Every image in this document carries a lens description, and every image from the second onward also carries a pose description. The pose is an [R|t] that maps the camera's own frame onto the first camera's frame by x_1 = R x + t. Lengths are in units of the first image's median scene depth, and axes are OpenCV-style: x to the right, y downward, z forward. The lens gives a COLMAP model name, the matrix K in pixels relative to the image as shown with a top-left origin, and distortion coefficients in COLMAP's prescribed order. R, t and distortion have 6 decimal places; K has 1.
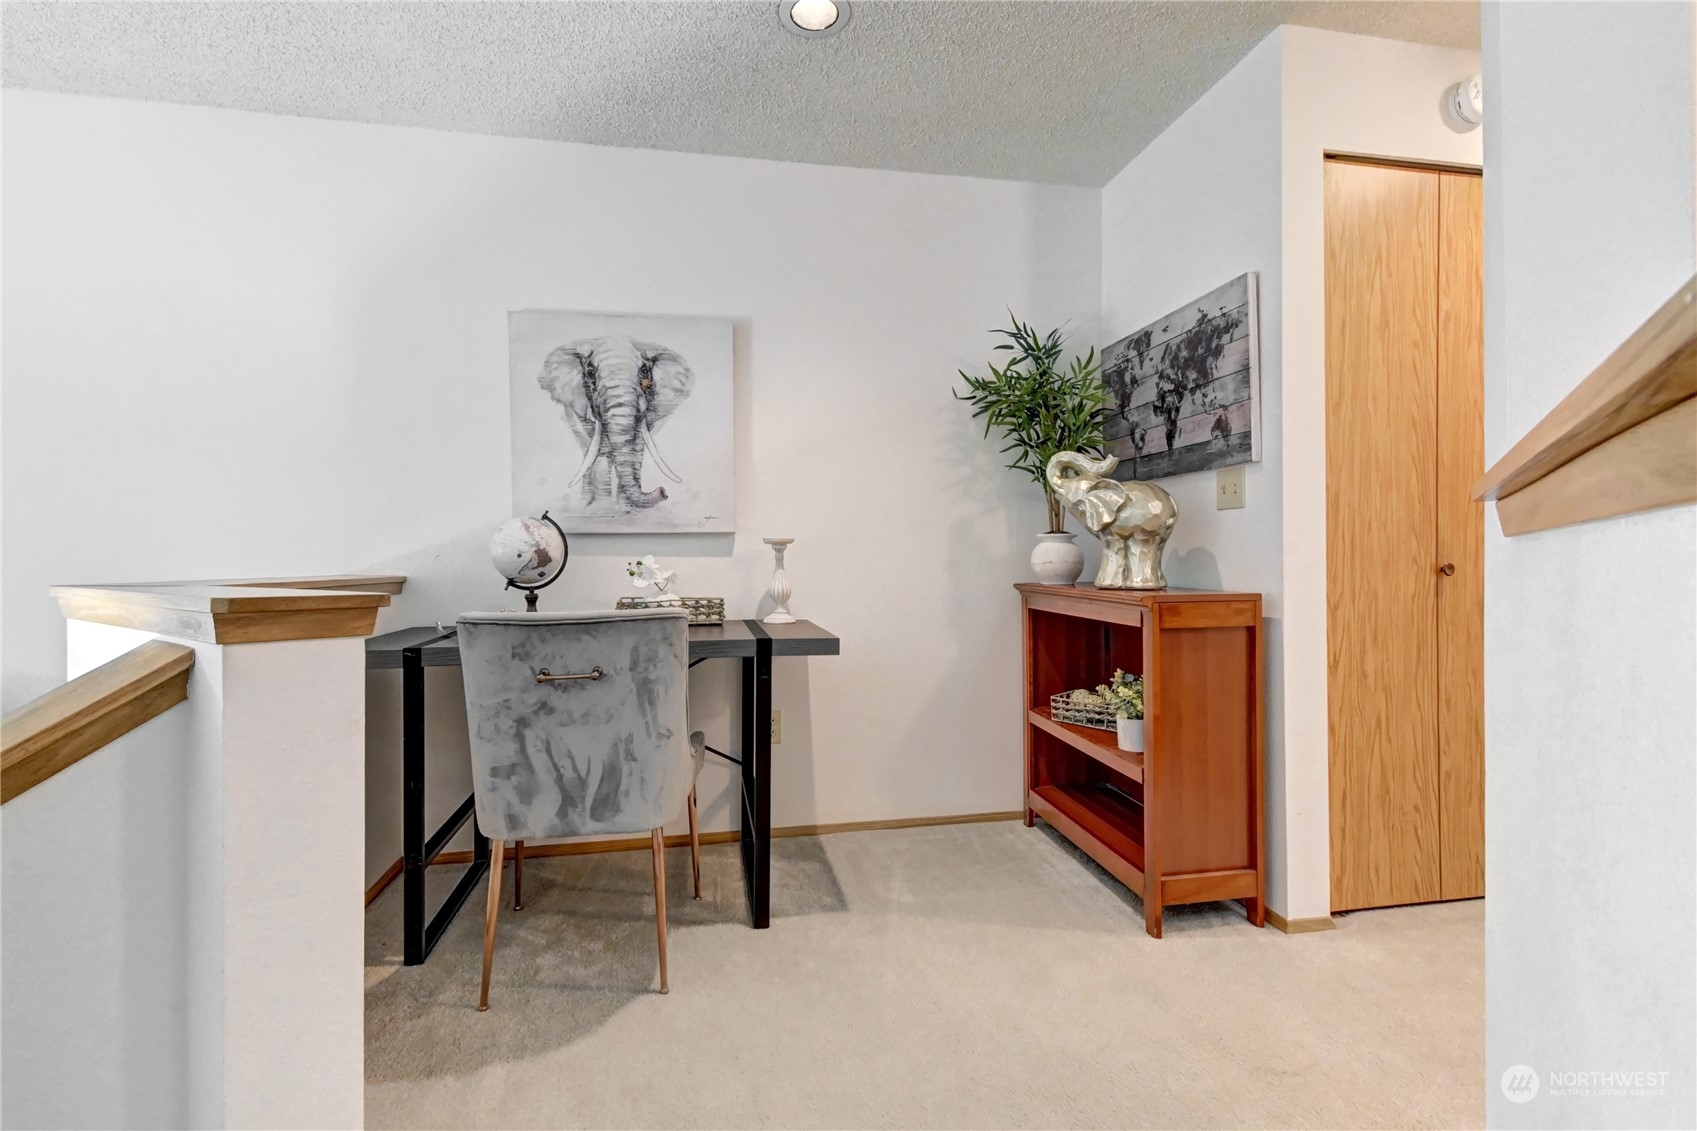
lens RADIAL K [[767.1, 0, 848.4], [0, 767.1, 557.3], [0, 0, 1]] dist [0.004315, -0.000161]
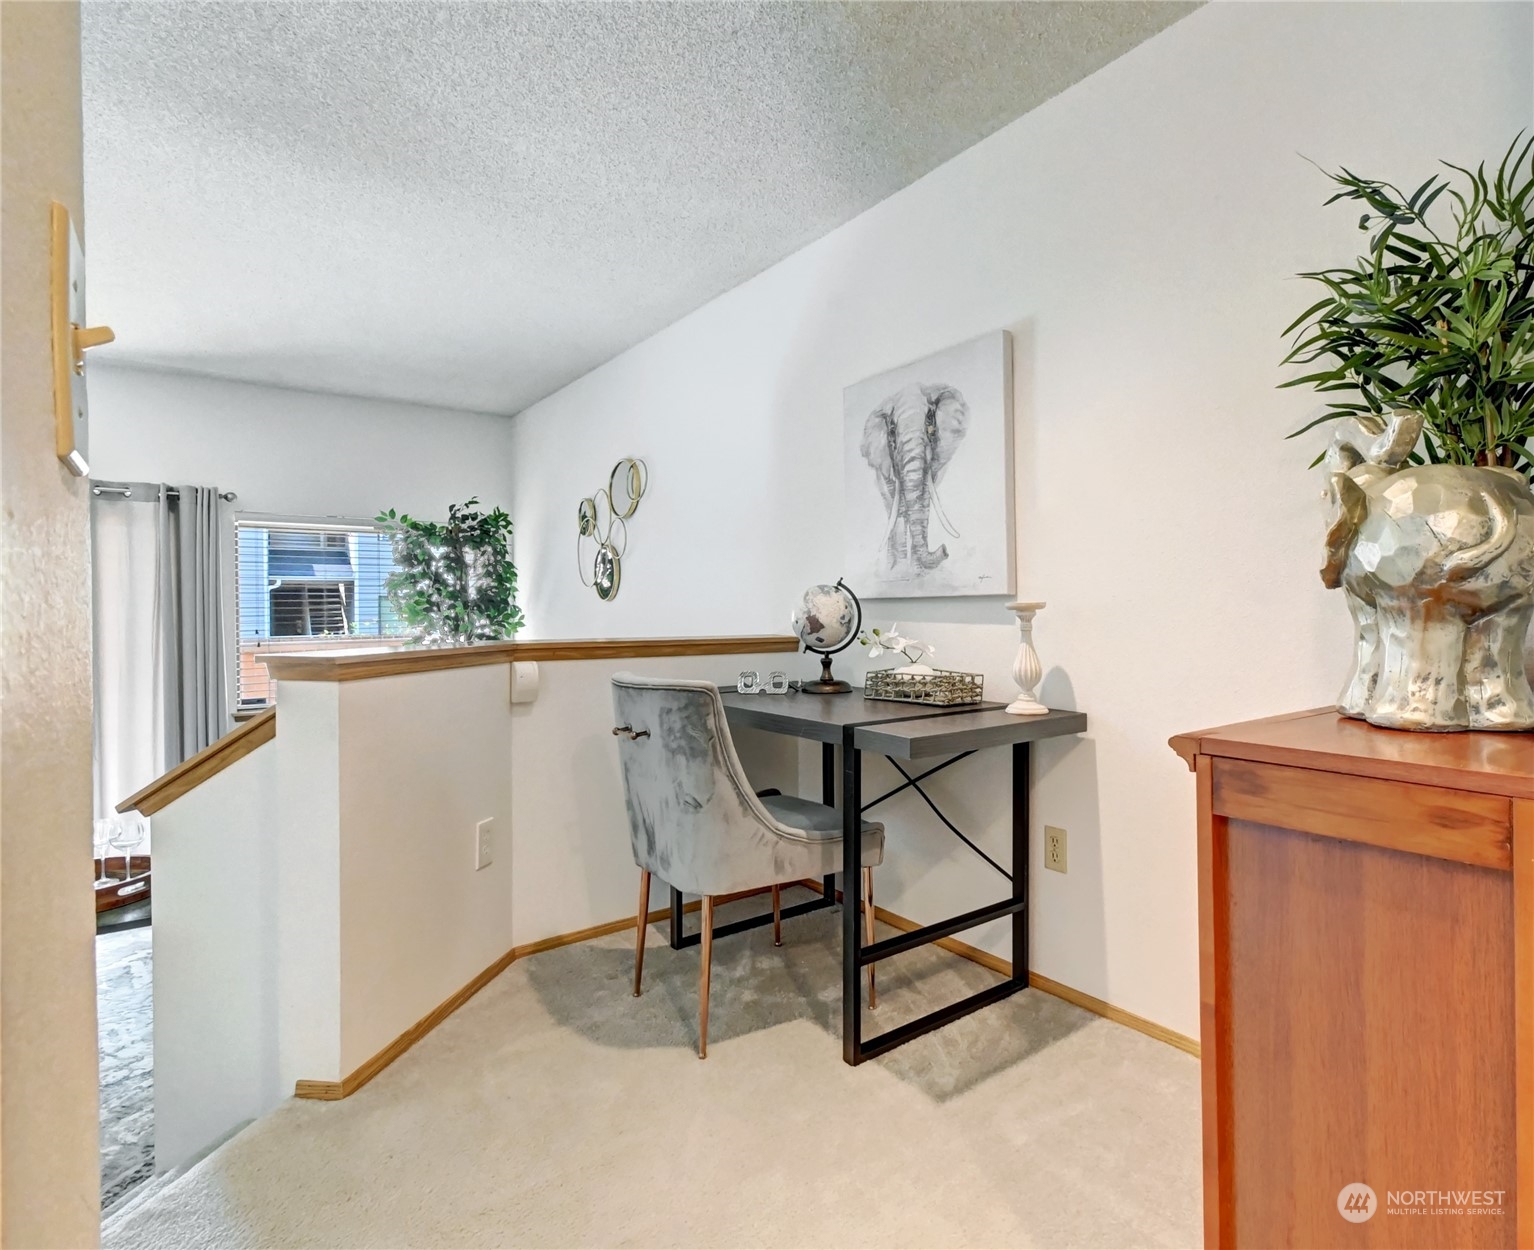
lens RADIAL K [[817.6, 0, 769.7], [0, 817.6, 615.8], [0, 0, 1]] dist [-0.005944, -0.000577]
pose [[0.452132, 0.007467, -0.891920, 0.508219], [0.004257, 0.999936, 0.010530, -0.020327], [0.891941, -0.008558, 0.452071, 0.398097]]
